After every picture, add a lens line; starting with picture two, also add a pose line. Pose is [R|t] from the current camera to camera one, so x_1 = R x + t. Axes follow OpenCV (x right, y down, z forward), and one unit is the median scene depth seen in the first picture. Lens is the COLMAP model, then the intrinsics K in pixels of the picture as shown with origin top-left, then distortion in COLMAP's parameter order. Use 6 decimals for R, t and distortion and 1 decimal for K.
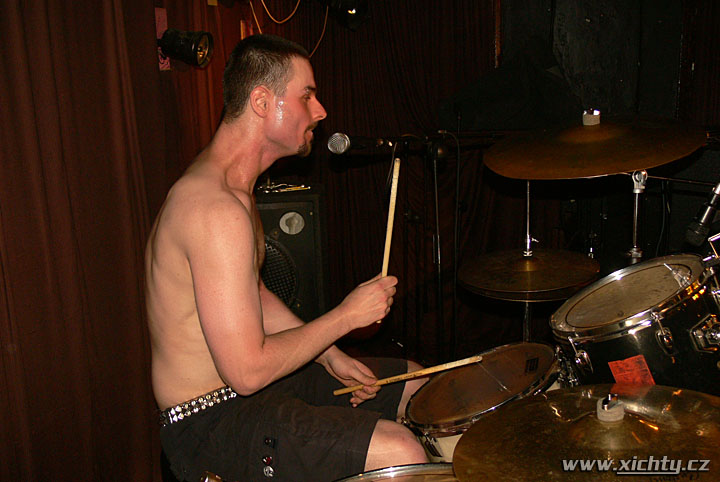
lens RADIAL K [[742.9, 0, 360.0], [0, 742.9, 241.0], [0, 0, 1]] dist [-0.201343, 0.219100]
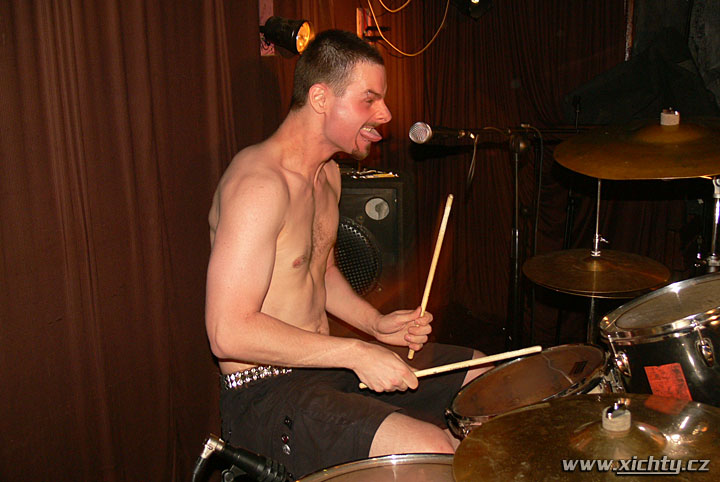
lens RADIAL K [[742.9, 0, 360.0], [0, 742.9, 241.0], [0, 0, 1]] dist [-0.201343, 0.219100]
pose [[0.977914, 0.064675, -0.198752, 0.100741], [-0.060842, 0.997826, 0.025341, -0.004992], [0.199958, -0.012688, 0.979722, -0.008768]]
